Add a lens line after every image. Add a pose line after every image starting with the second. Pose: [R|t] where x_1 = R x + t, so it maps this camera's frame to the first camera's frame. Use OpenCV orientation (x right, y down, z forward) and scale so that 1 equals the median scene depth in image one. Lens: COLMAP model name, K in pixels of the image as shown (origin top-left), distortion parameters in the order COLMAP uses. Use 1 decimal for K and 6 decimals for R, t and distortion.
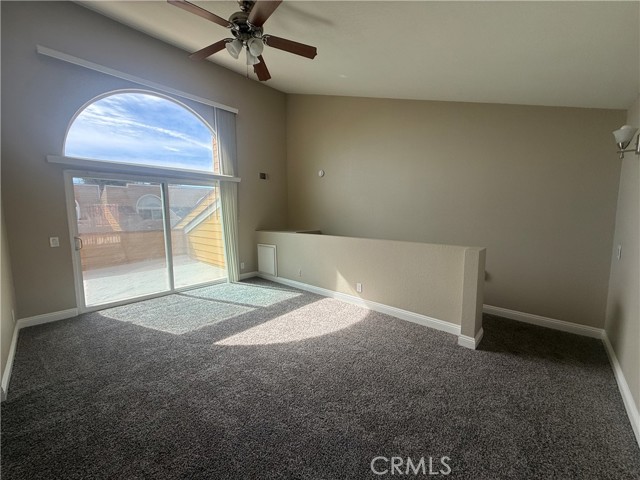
lens RADIAL K [[254.2, 0, 319.2], [0, 254.2, 239.5], [0, 0, 1]] dist [-0.000848, -0.000073]
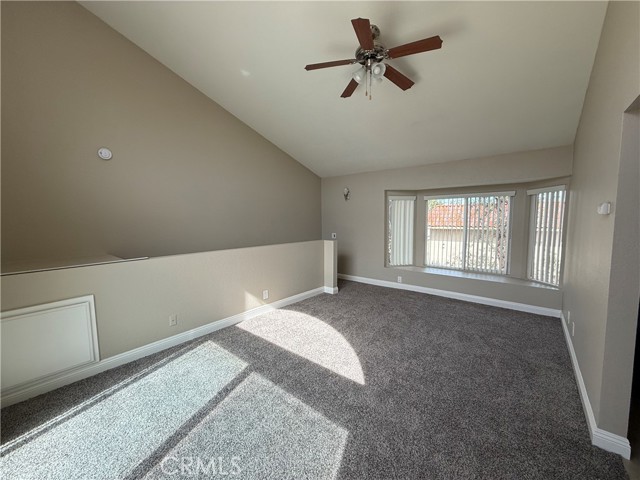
lens RADIAL K [[257.3, 0, 321.3], [0, 257.3, 236.3], [0, 0, 1]] dist [-0.001205, -0.000408]
pose [[-0.039795, -0.080934, 0.995925, -0.835693], [0.106799, 0.990660, 0.084773, -0.102288], [-0.993484, 0.109738, -0.030779, 0.770620]]
